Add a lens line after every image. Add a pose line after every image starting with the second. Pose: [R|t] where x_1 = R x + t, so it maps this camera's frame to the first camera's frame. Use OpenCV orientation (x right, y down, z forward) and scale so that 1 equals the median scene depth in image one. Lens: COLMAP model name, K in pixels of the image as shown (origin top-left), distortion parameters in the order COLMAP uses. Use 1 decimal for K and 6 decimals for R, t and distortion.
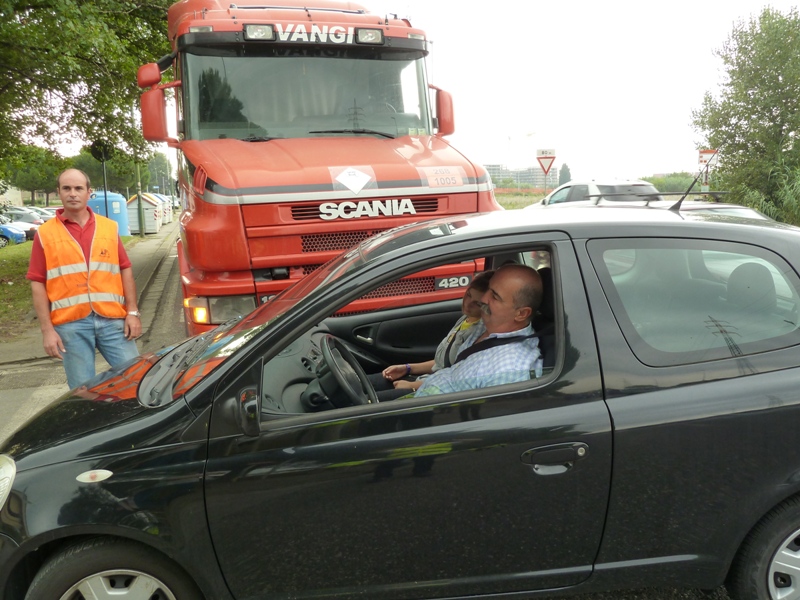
lens RADIAL K [[600.4, 0, 400.0], [0, 600.4, 300.0], [0, 0, 1]] dist [-0.034217, 0.004851]
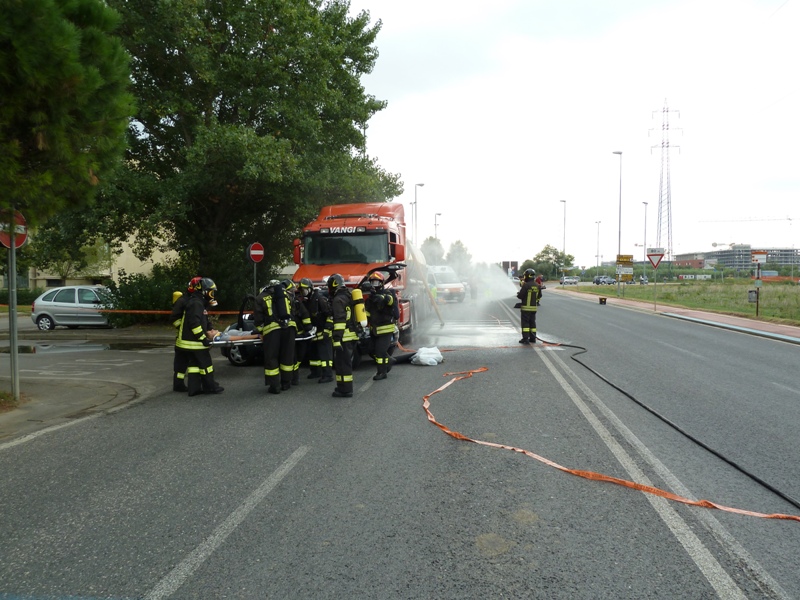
lens RADIAL K [[600.4, 0, 400.0], [0, 600.4, 300.0], [0, 0, 1]] dist [-0.034217, 0.004851]
pose [[0.901351, 0.034488, -0.431713, 1.470829], [-0.092338, 0.989207, -0.113765, 0.225108], [0.423130, 0.142406, 0.894808, -1.571832]]
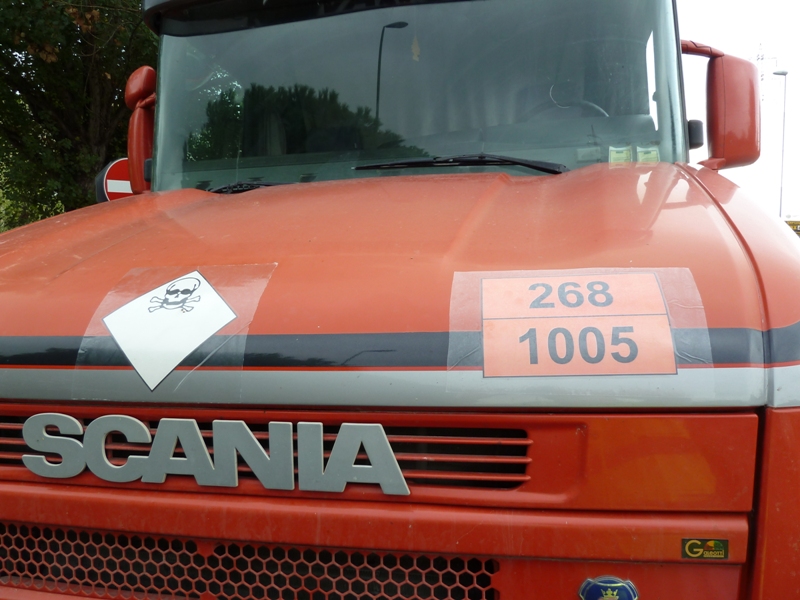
lens RADIAL K [[600.4, 0, 400.0], [0, 600.4, 300.0], [0, 0, 1]] dist [-0.034217, 0.004851]
pose [[0.866571, 0.052026, -0.496335, 0.105387], [-0.098253, 0.992872, -0.067470, -0.164787], [0.489287, 0.107234, 0.865505, 0.674793]]
